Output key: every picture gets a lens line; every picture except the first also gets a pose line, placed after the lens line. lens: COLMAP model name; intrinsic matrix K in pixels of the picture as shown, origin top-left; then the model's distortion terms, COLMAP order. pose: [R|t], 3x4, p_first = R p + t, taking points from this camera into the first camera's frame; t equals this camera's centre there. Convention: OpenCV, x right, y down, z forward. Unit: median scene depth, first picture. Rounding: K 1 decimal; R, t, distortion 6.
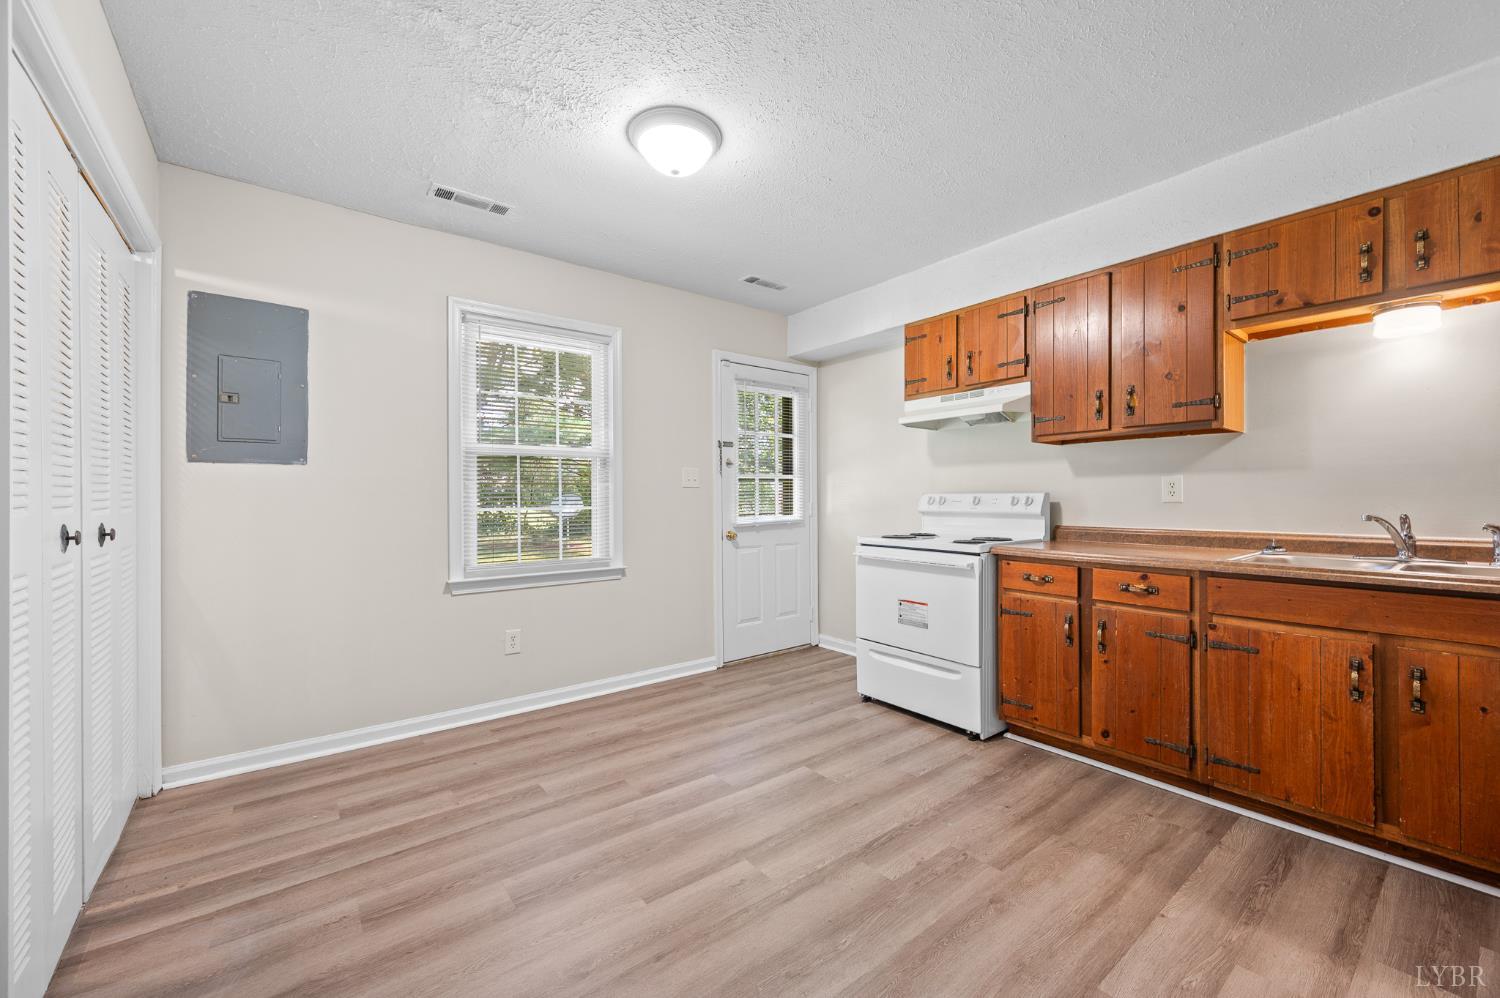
lens RADIAL K [[592.9, 0, 753.5], [0, 592.9, 497.8], [0, 0, 1]] dist [-0.000730, 0.000094]
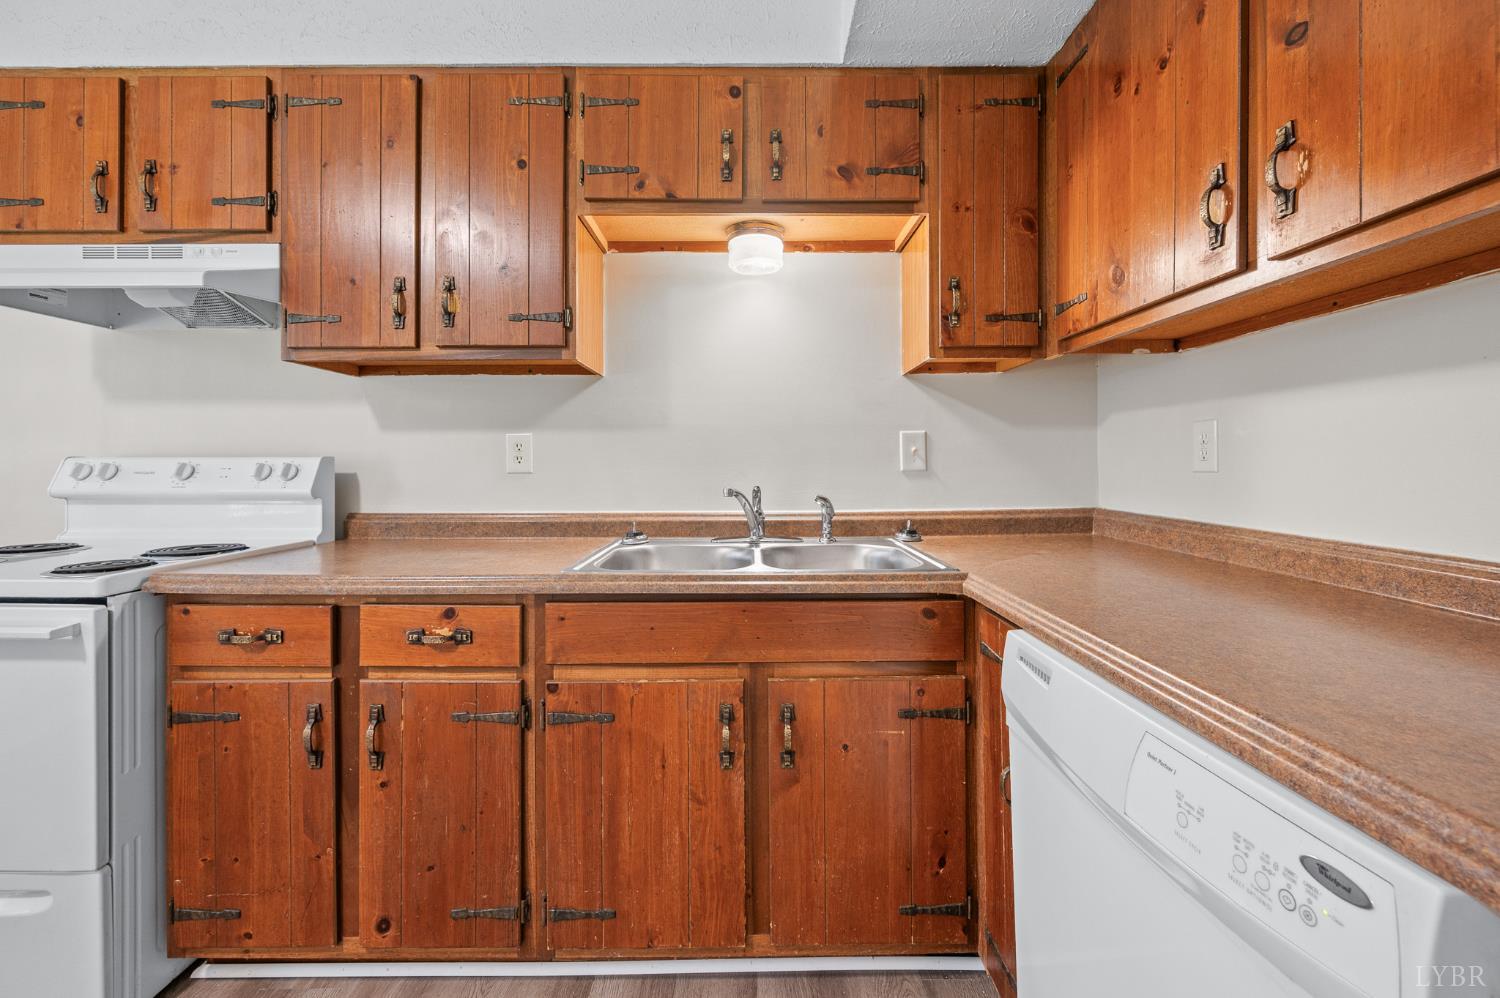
lens RADIAL K [[601.2, 0, 747.5], [0, 601.2, 464.0], [0, 0, 1]] dist [-0.001784, -0.000173]
pose [[0.621088, -0.000497, 0.783741, 0.414521], [-0.000153, 1.000000, 0.000755, -0.002940], [-0.783741, -0.000589, 0.621088, 0.465216]]
